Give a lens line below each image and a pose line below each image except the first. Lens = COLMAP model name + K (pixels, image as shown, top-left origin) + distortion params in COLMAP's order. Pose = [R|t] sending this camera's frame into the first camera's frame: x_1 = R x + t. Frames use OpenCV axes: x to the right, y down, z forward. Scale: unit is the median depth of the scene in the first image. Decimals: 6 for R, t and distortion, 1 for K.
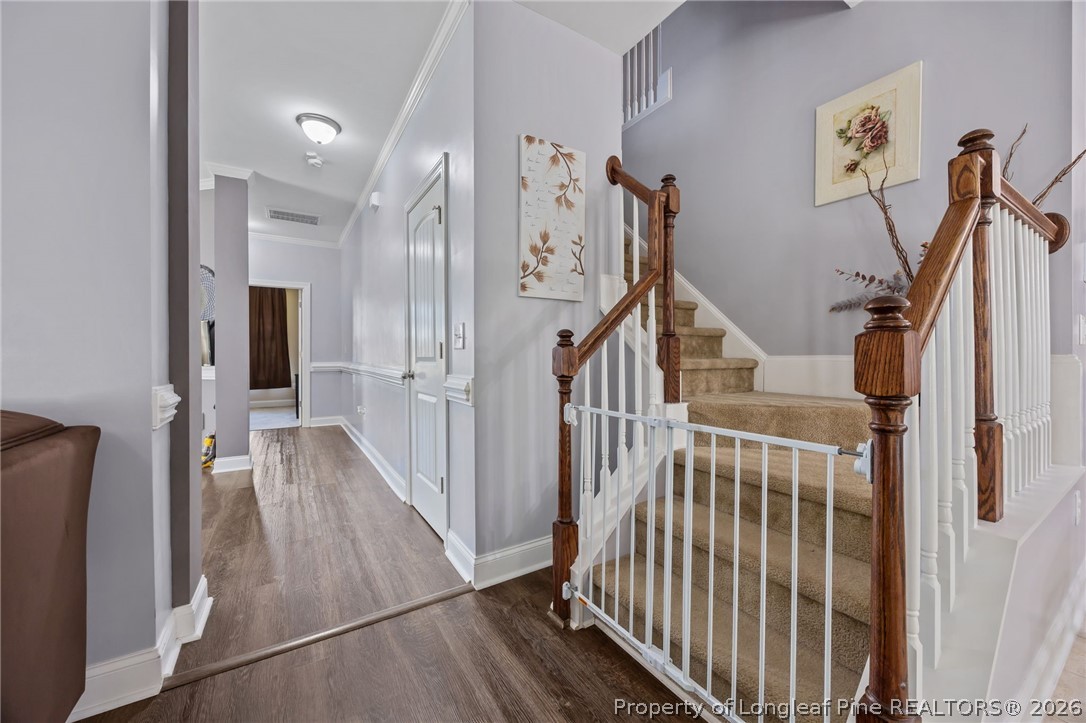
lens RADIAL K [[412.7, 0, 546.4], [0, 412.7, 359.1], [0, 0, 1]] dist [-0.003442, 0.000327]
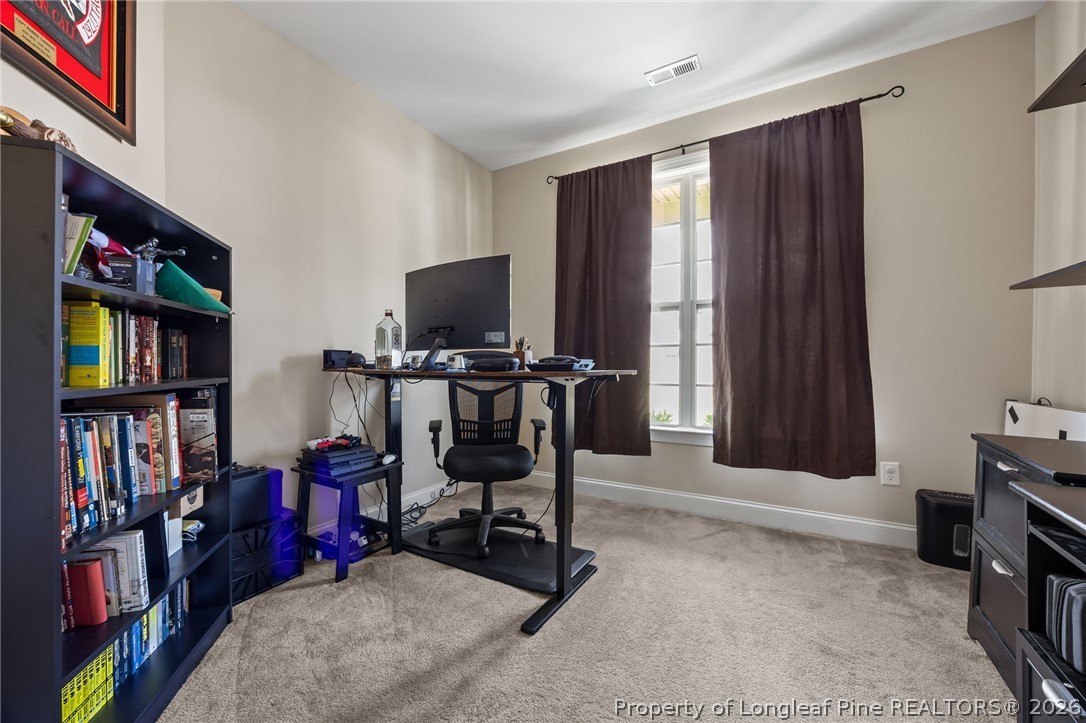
lens RADIAL K [[412.7, 0, 543.8], [0, 412.7, 361.4], [0, 0, 1]] dist [-0.003442, 0.000327]
pose [[0.429058, 0.003873, -0.903269, -0.681704], [-0.008542, 0.999963, 0.000230, -0.006641], [0.903237, 0.007617, 0.429075, 0.998592]]
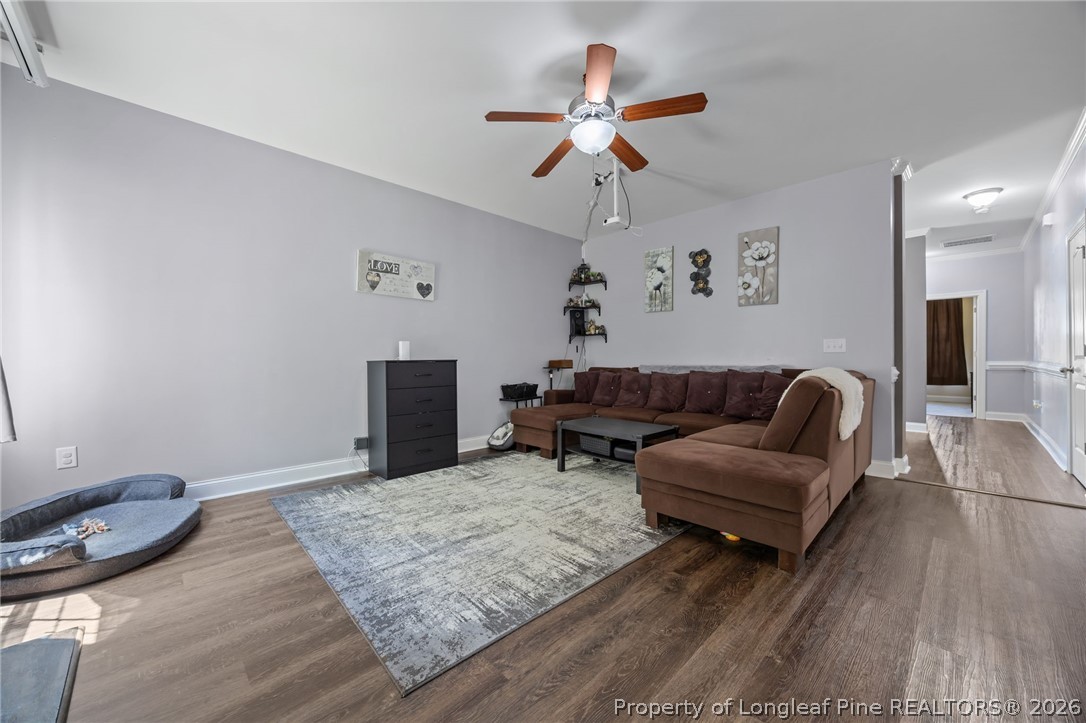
lens RADIAL K [[412.7, 0, 547.2], [0, 412.7, 358.0], [0, 0, 1]] dist [-0.003442, 0.000327]
pose [[0.208469, 0.001976, -0.978027, 0.283007], [-0.005899, 0.999982, 0.000763, 0.005595], [0.978011, 0.005610, 0.208477, -0.413848]]
